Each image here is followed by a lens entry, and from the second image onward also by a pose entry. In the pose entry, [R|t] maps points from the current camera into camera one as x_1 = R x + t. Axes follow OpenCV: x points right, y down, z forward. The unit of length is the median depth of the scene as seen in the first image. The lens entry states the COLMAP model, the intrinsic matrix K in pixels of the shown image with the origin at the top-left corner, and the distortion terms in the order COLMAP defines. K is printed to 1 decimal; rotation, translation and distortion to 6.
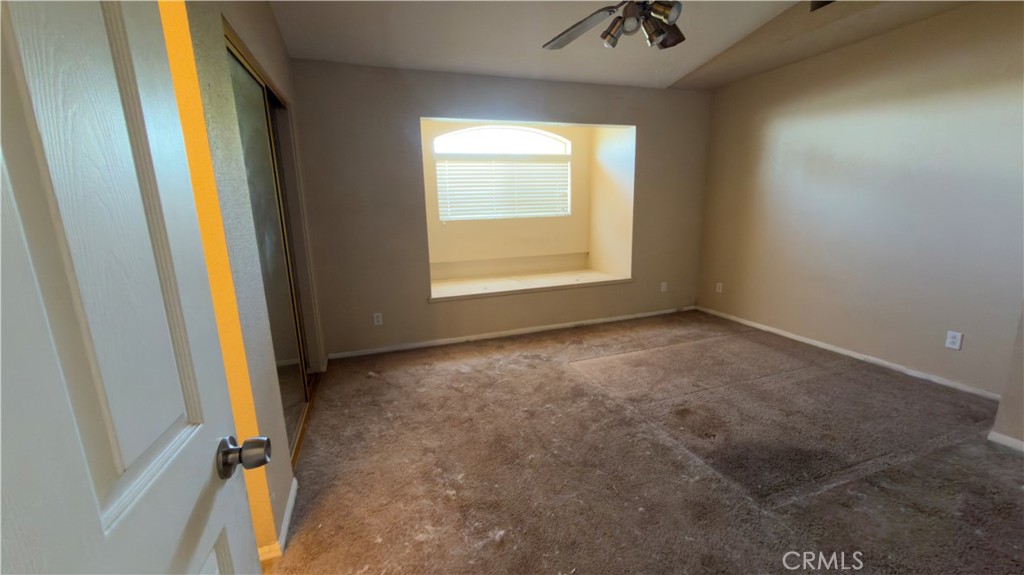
lens RADIAL K [[407.3, 0, 512.0], [0, 407.3, 287.5], [0, 0, 1]] dist [0.000778, -0.000020]
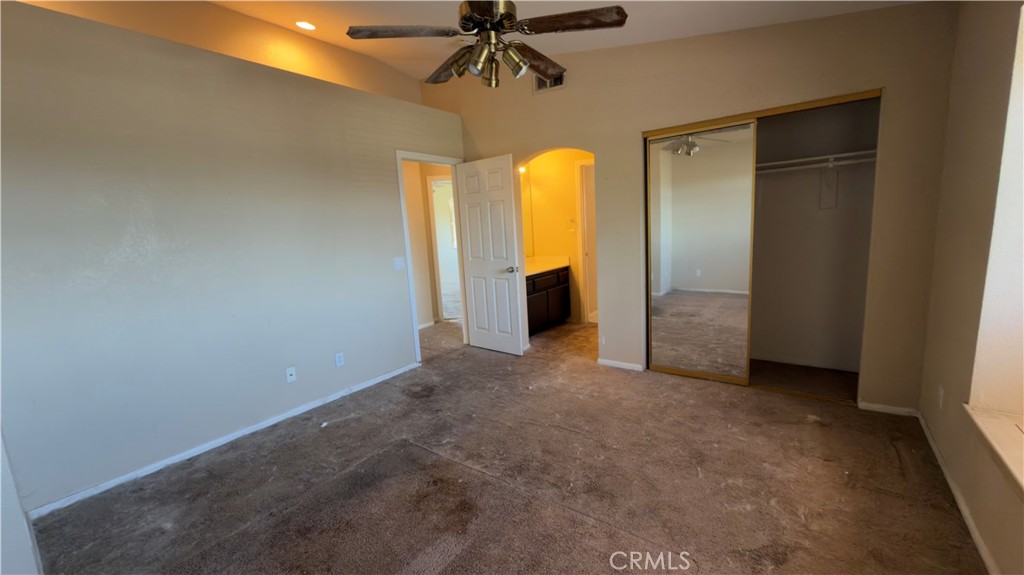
lens RADIAL K [[407.3, 0, 512.0], [0, 407.3, 287.5], [0, 0, 1]] dist [0.000778, -0.000020]
pose [[-0.824326, 0.161565, -0.542571, 0.688253], [-0.033078, 0.943027, 0.331067, -0.352856], [0.565148, 0.290854, -0.772018, 1.515369]]
